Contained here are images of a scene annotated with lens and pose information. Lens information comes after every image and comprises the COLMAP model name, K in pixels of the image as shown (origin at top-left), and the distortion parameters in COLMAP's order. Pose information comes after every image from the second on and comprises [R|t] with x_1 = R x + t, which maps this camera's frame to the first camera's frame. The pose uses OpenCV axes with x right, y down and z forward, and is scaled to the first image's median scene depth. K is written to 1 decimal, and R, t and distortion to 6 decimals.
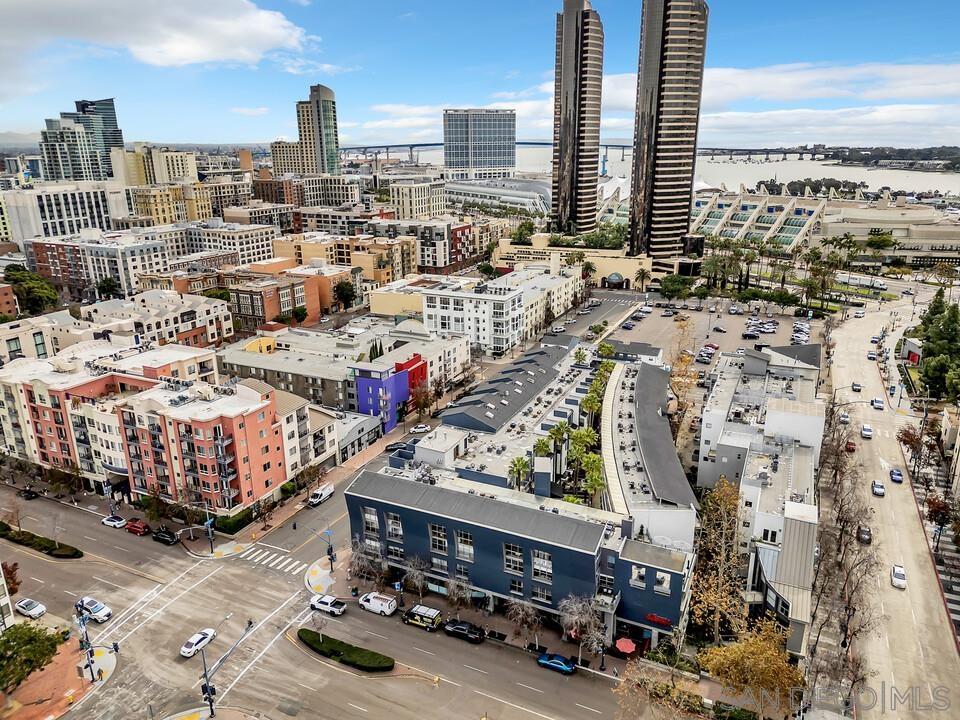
lens RADIAL K [[671.5, 0, 462.3], [0, 671.5, 370.8], [0, 0, 1]] dist [0.036117, -0.047440]
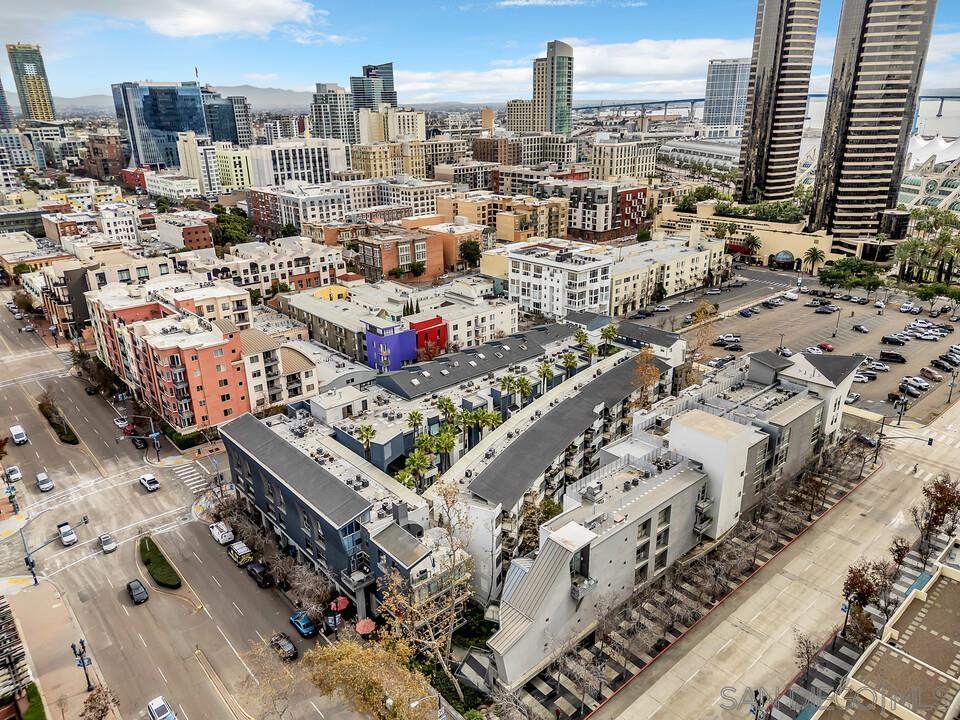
lens RADIAL K [[671.5, 0, 444.3], [0, 671.5, 350.4], [0, 0, 1]] dist [0.036117, -0.047440]
pose [[0.913264, 0.129140, -0.386356, 0.188252], [-0.117093, 0.991615, 0.054667, -0.016526], [0.390177, -0.004686, 0.920728, 0.039603]]
